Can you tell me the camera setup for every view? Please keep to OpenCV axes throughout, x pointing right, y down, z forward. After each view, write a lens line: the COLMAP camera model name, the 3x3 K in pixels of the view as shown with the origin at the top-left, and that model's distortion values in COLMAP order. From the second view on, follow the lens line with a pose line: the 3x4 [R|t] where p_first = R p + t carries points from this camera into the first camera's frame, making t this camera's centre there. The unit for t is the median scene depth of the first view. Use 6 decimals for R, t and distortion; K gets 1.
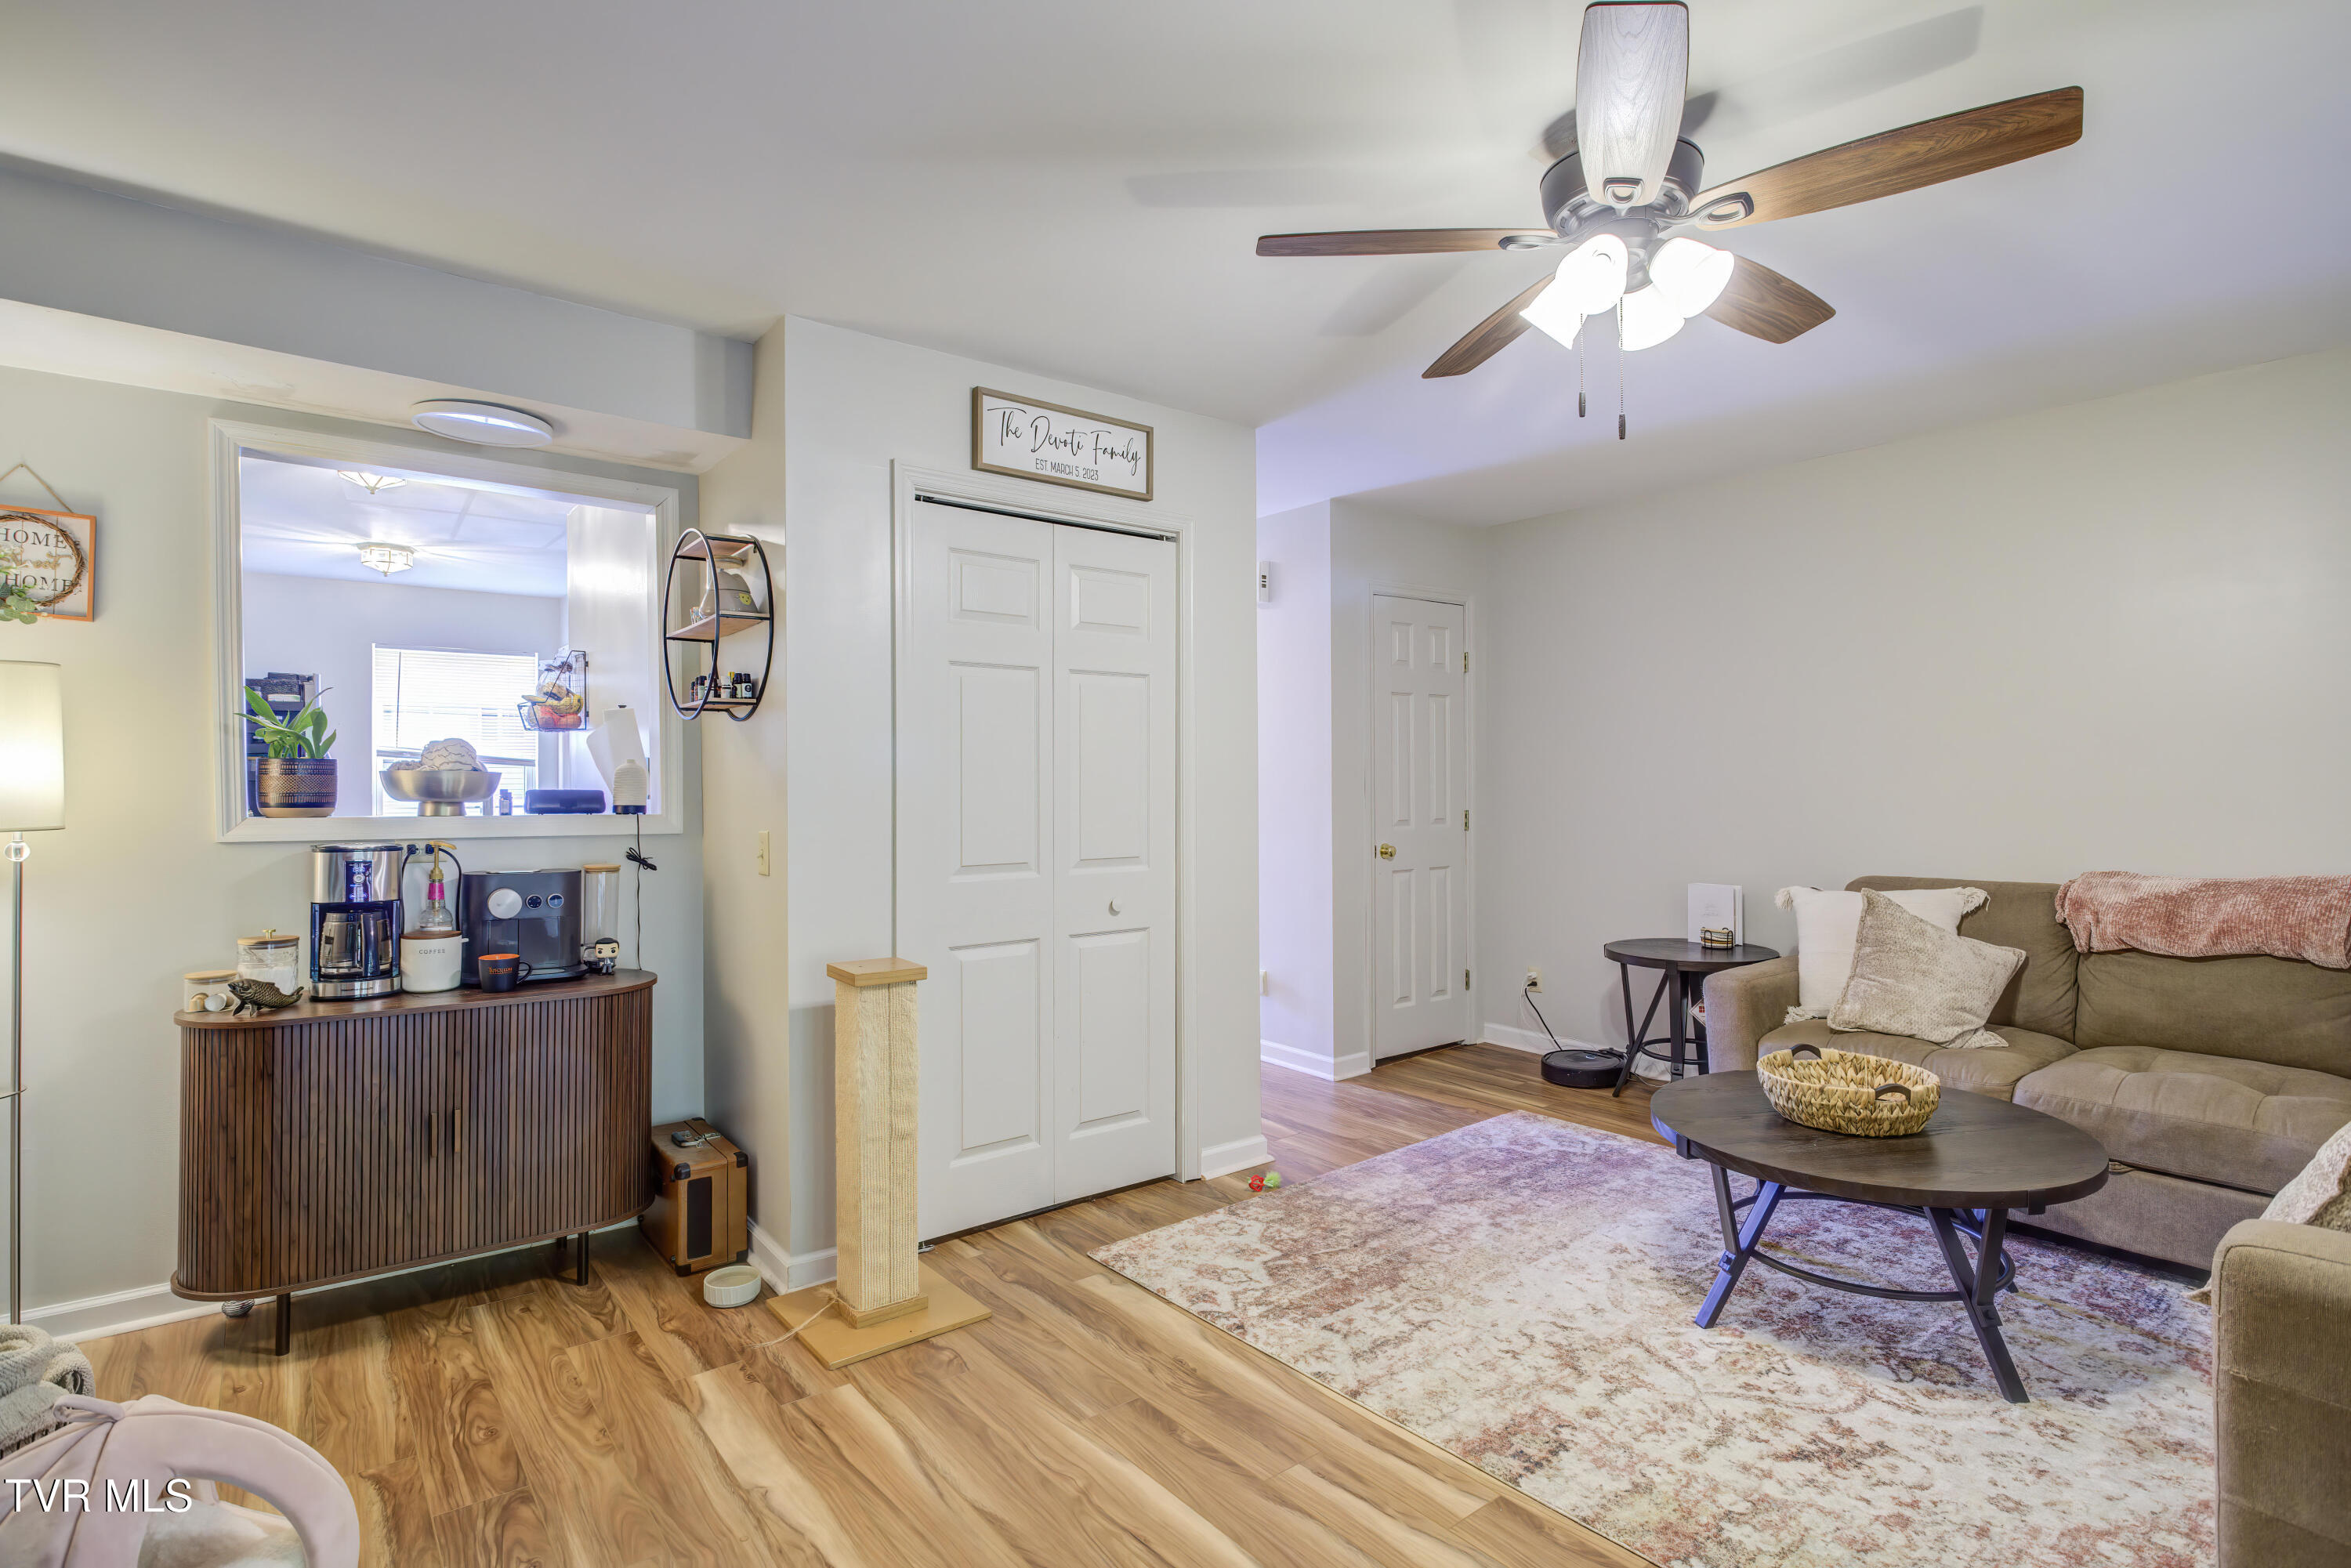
lens RADIAL K [[1135.1, 0, 1175.5], [0, 1135.1, 784.0], [0, 0, 1]] dist [-0.013419, 0.001477]
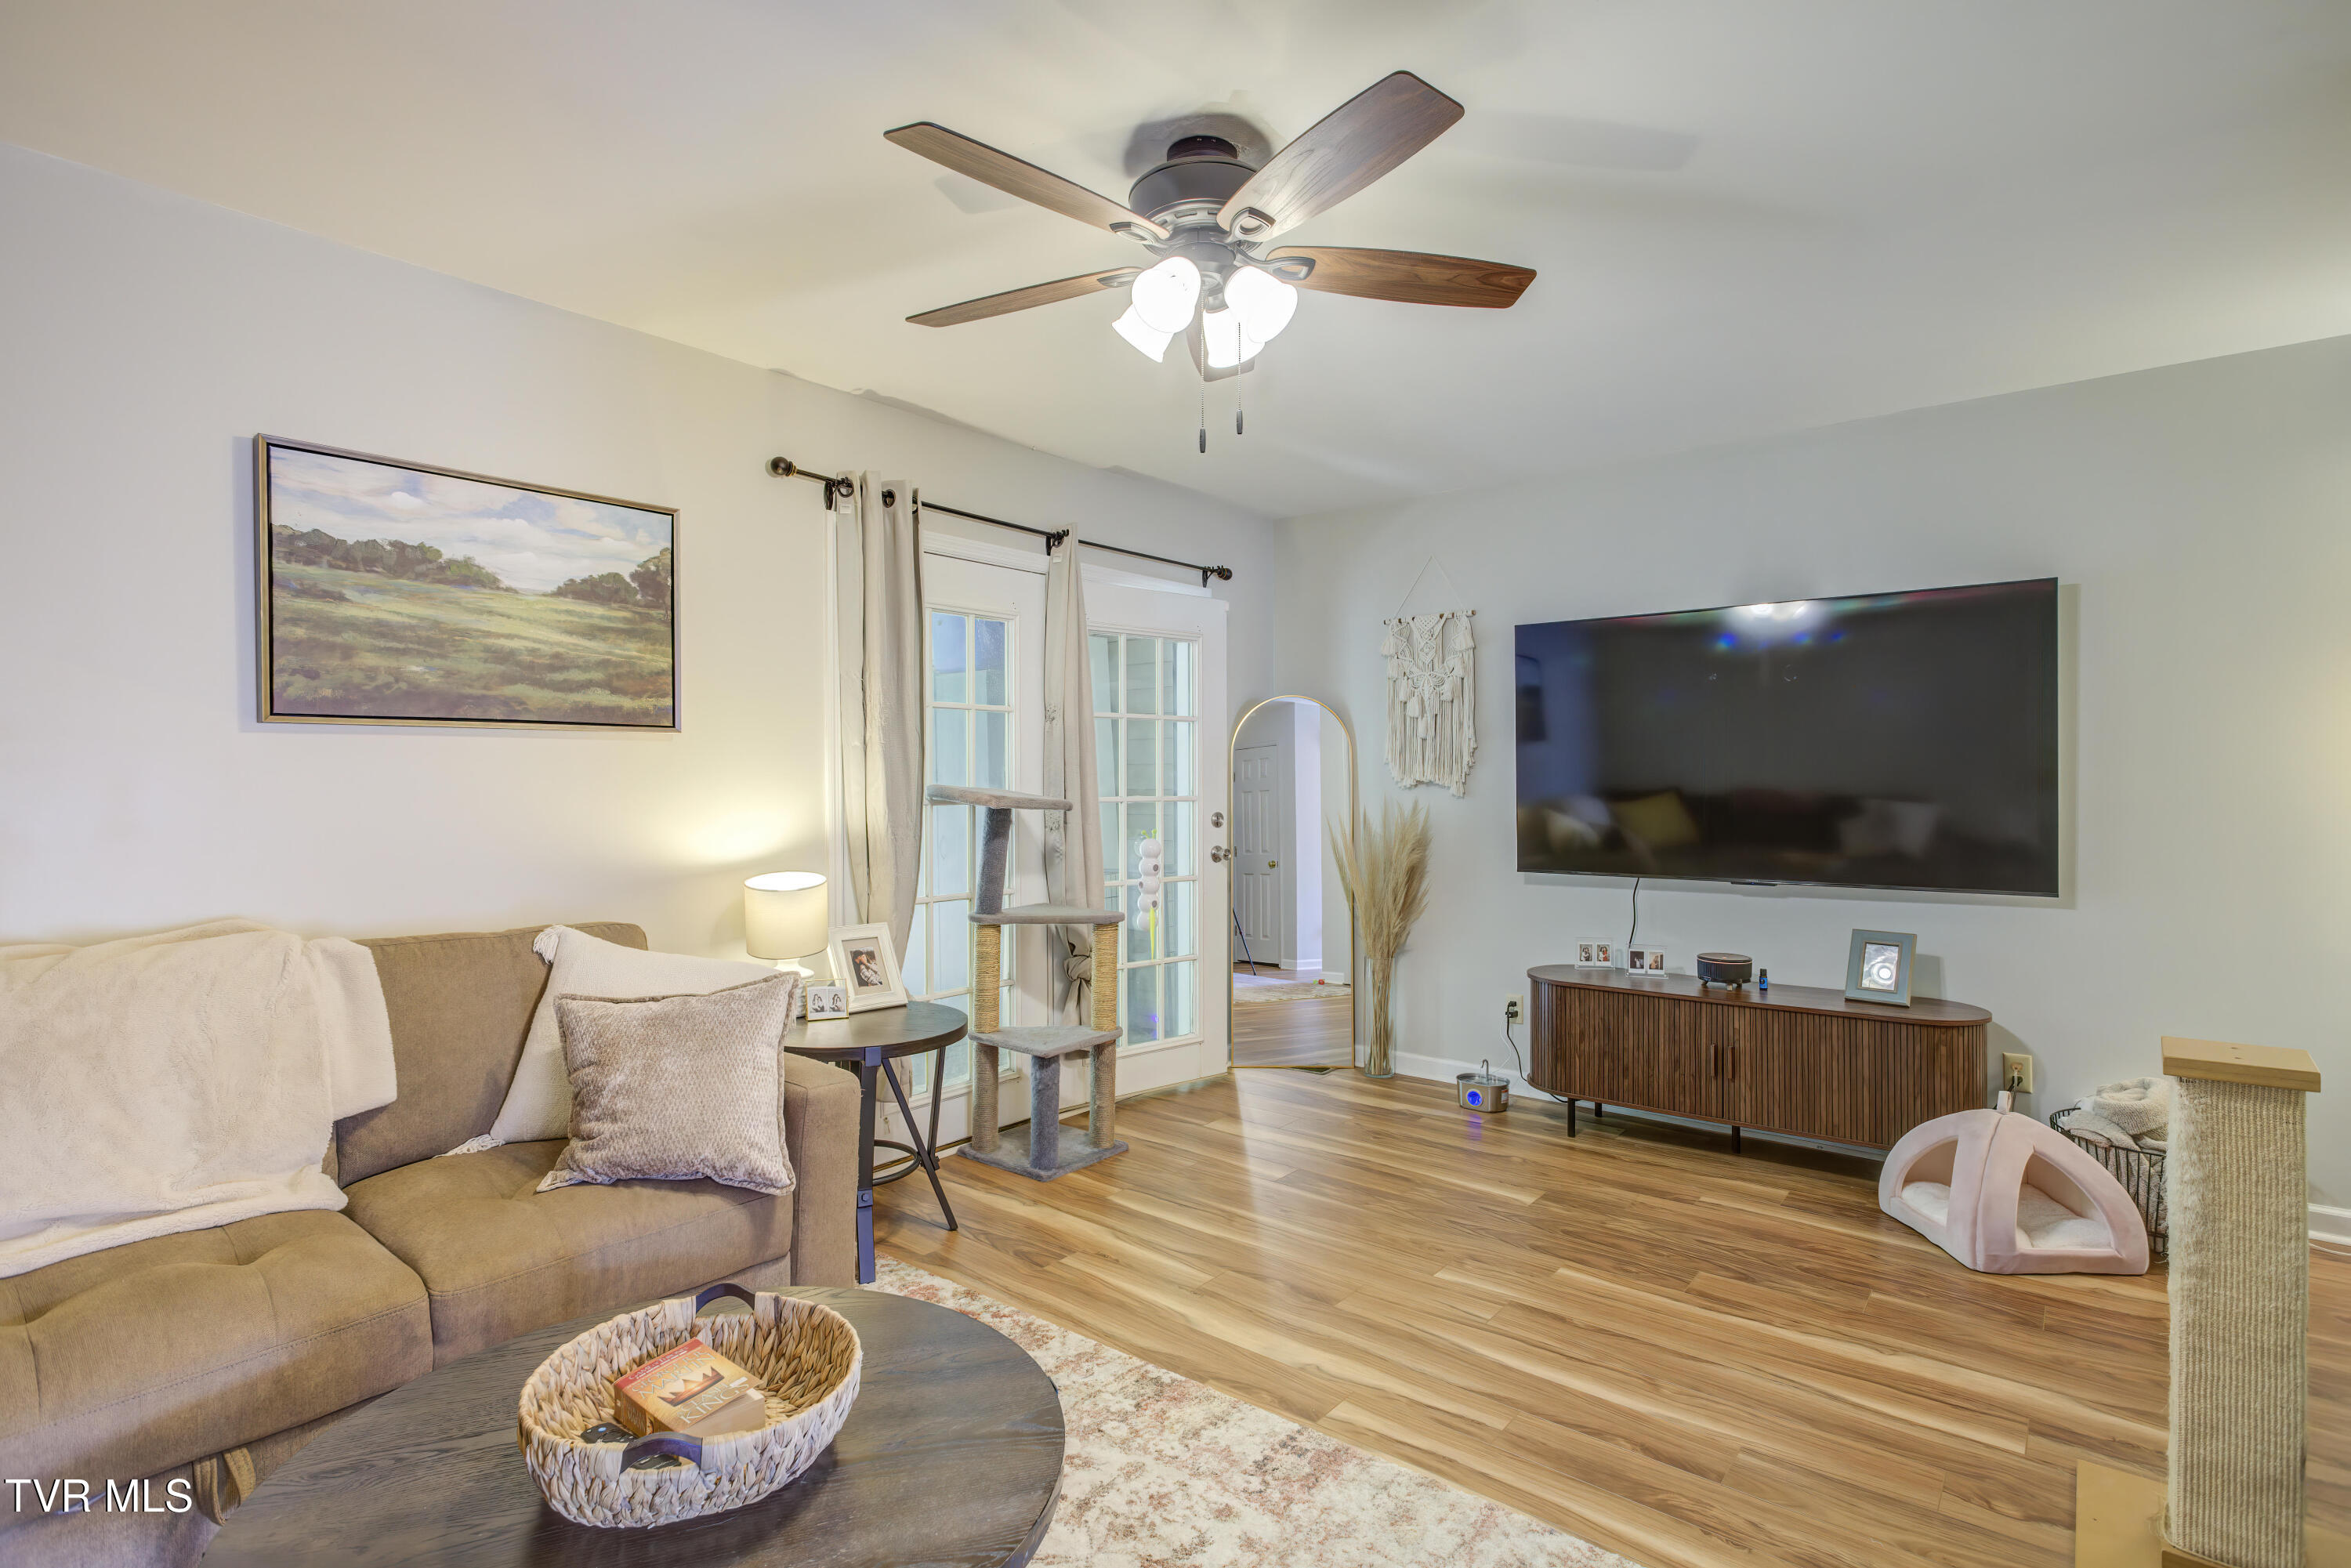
lens RADIAL K [[1142.0, 0, 1181.0], [0, 1142.0, 782.3], [0, 0, 1]] dist [-0.021665, 0.005152]
pose [[-0.974999, 0.006848, -0.222105, 0.587626], [0.004614, 0.999933, 0.010578, -0.009840], [0.222163, 0.009289, -0.974965, 1.824805]]
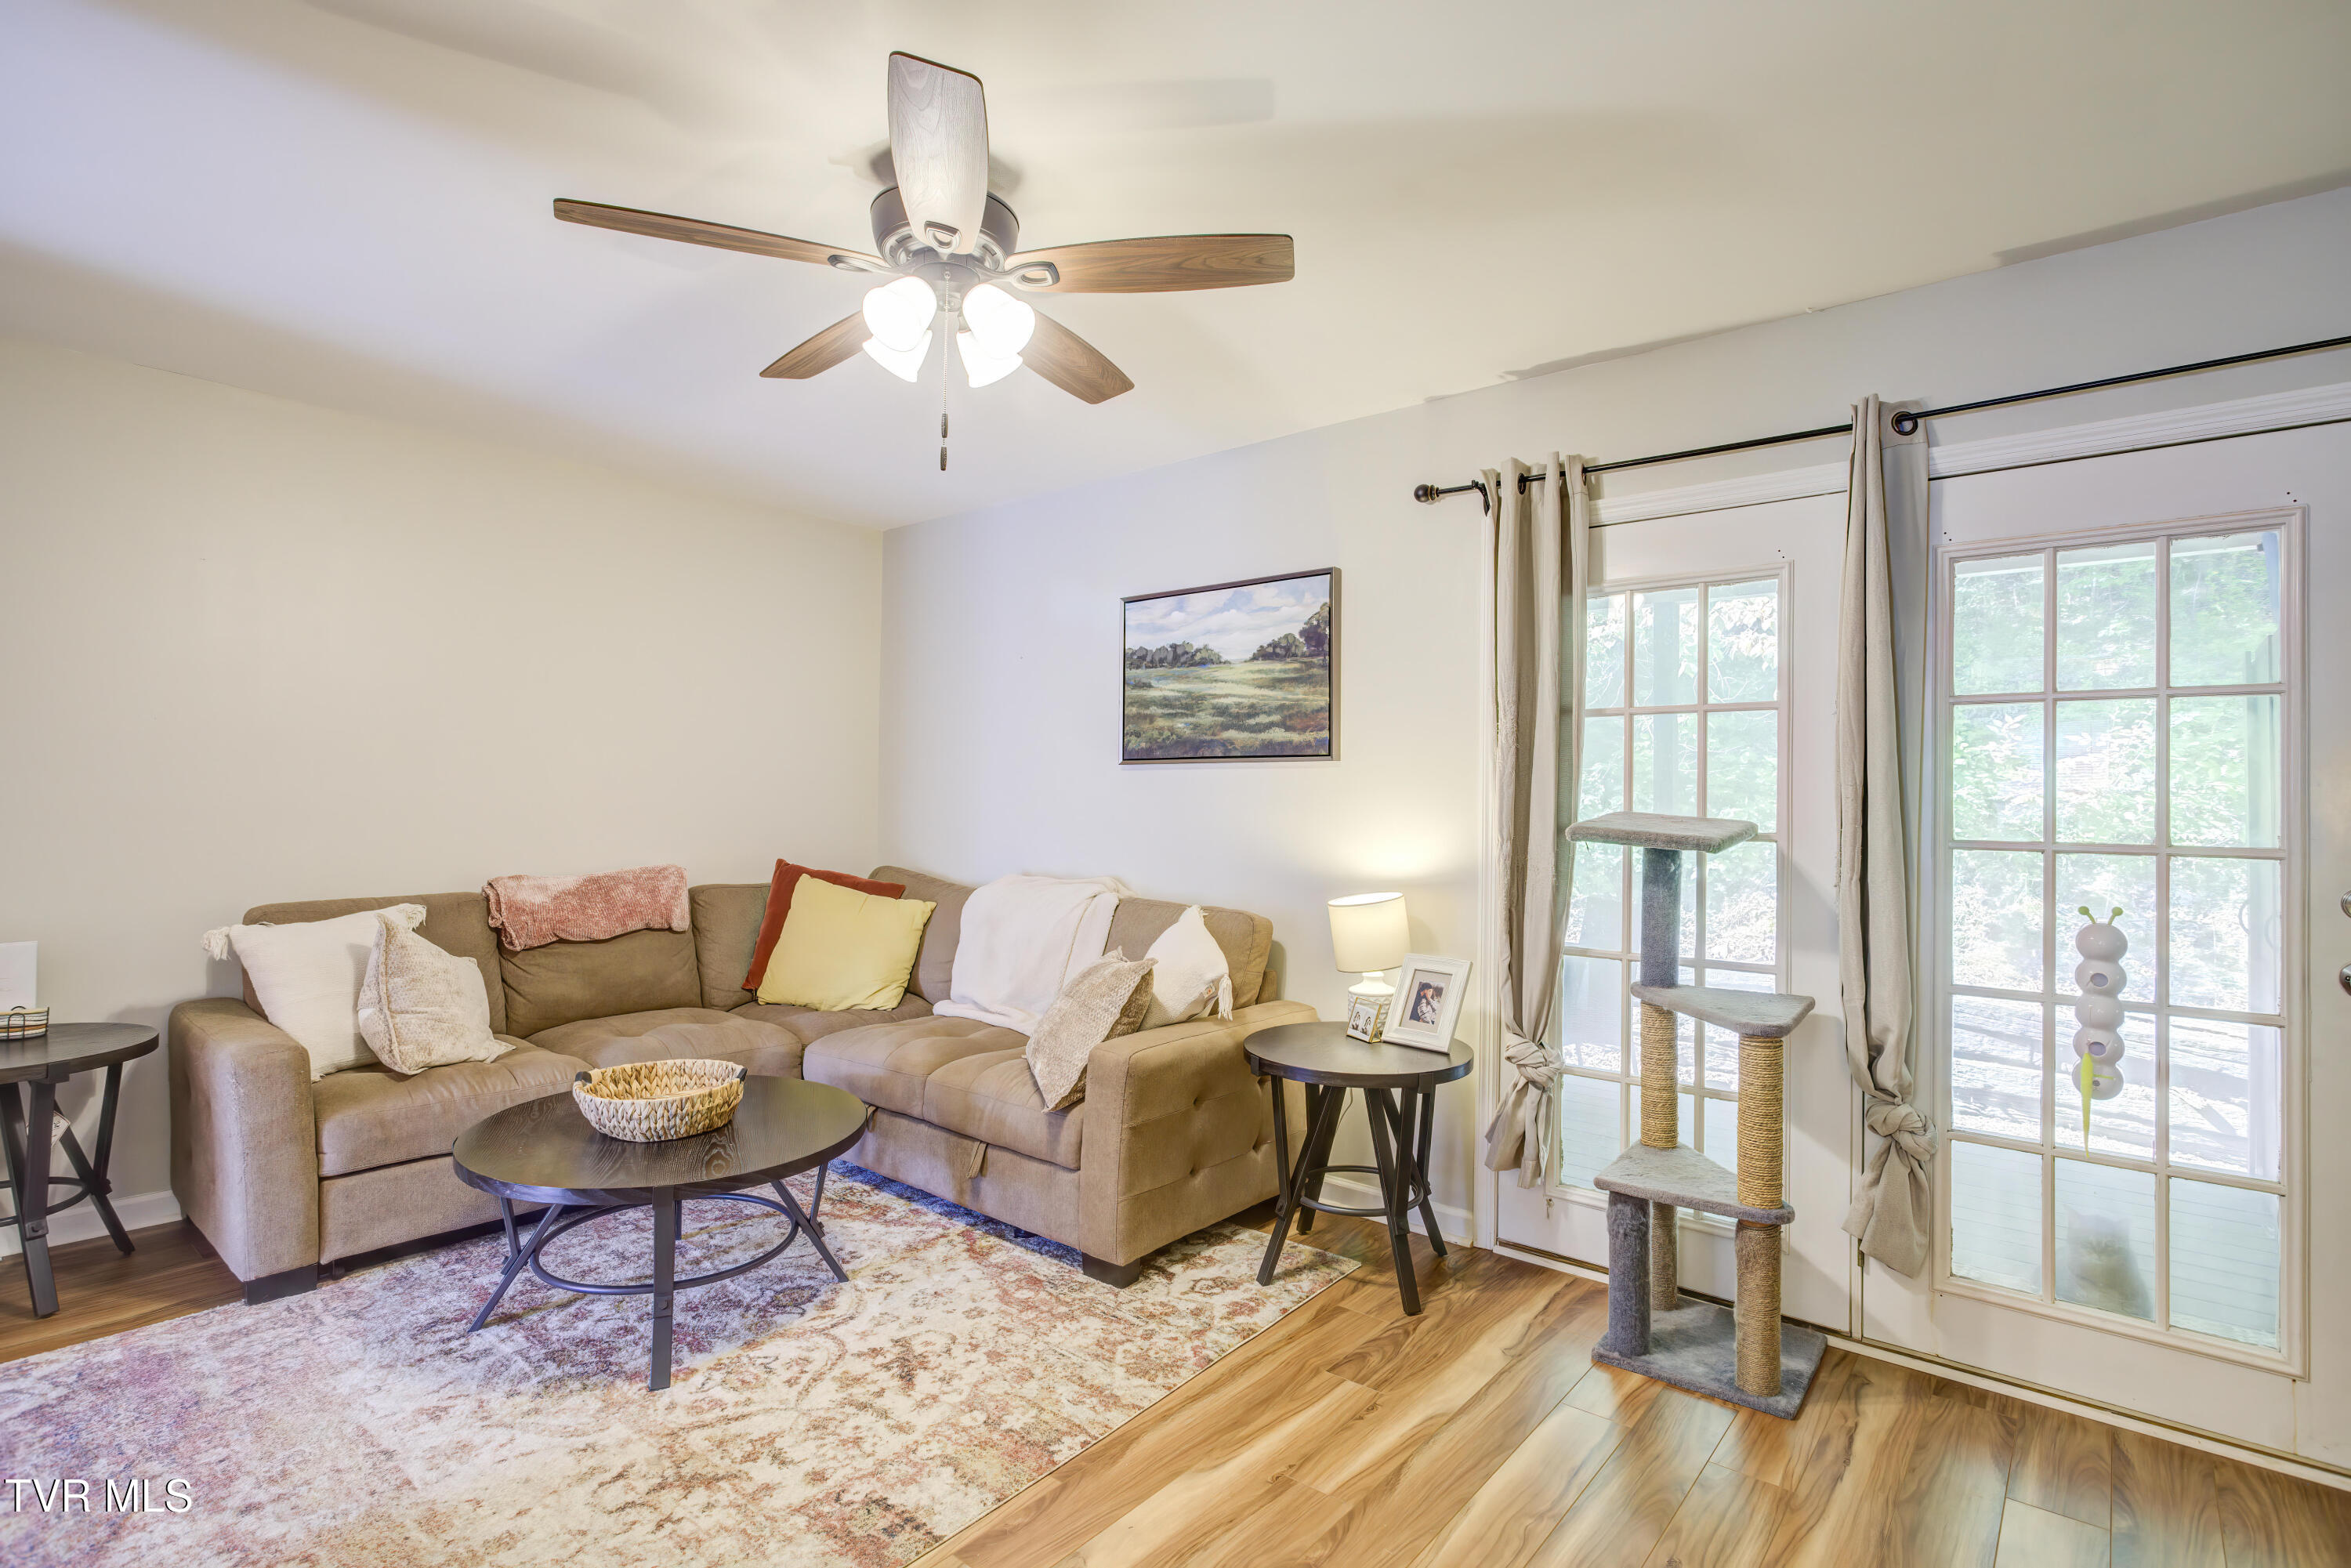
lens RADIAL K [[1135.1, 0, 1175.5], [0, 1135.1, 784.0], [0, 0, 1]] dist [-0.013419, 0.001477]
pose [[-0.210675, 0.016569, 0.977416, -0.603086], [-0.006680, 0.999809, -0.018388, 0.005382], [-0.977533, -0.010403, -0.210524, 0.910175]]
